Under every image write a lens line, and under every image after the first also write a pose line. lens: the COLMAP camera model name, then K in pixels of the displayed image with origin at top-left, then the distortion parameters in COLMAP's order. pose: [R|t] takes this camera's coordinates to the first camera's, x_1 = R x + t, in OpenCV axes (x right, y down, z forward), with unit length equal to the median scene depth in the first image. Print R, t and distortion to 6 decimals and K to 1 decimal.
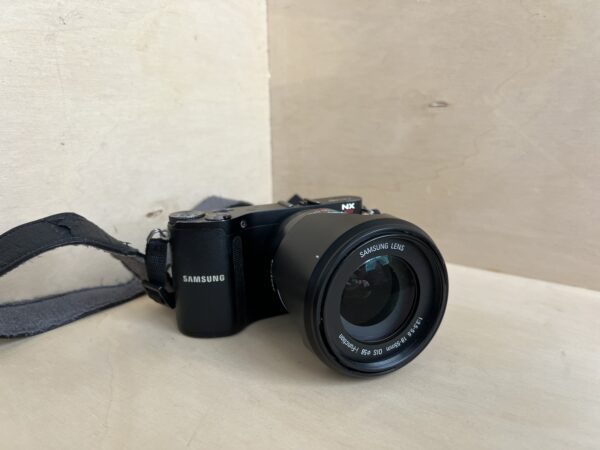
lens RADIAL K [[459.4, 0, 299.0], [0, 459.4, 222.8], [0, 0, 1]] dist [0.014118, -0.045245]
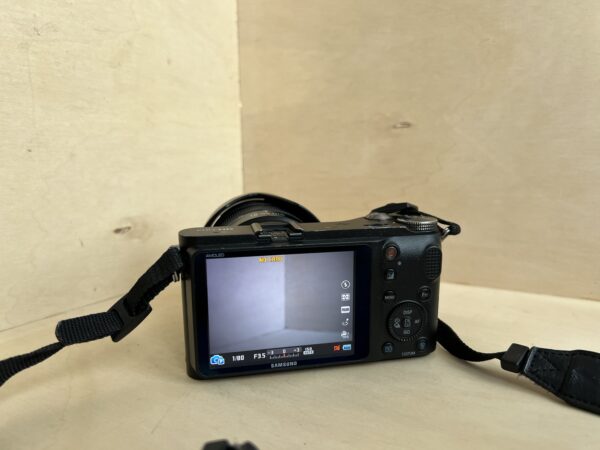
lens RADIAL K [[459.4, 0, 303.9], [0, 459.4, 228.0], [0, 0, 1]] dist [0.014118, -0.045245]
pose [[0.997427, -0.007901, 0.071247, 0.002152], [0.016404, 0.992692, -0.119560, 0.109099], [-0.069782, 0.120421, 0.990267, 0.000962]]
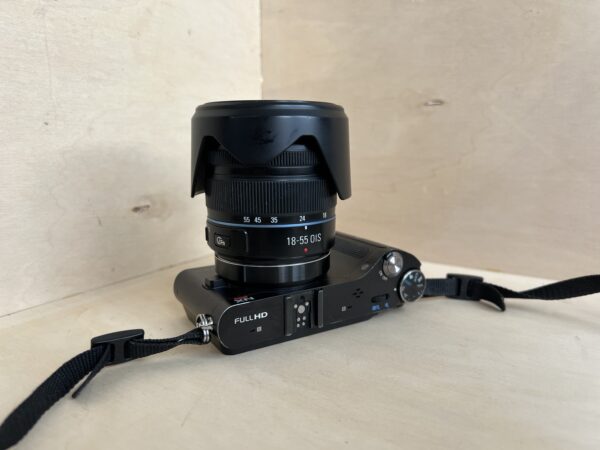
lens RADIAL K [[459.4, 0, 304.0], [0, 459.4, 228.1], [0, 0, 1]] dist [0.014118, -0.045245]
pose [[0.998563, 0.006350, 0.053213, -0.033208], [-0.002105, 0.996837, -0.079445, 0.103162], [-0.053550, 0.079219, 0.995418, 0.048569]]
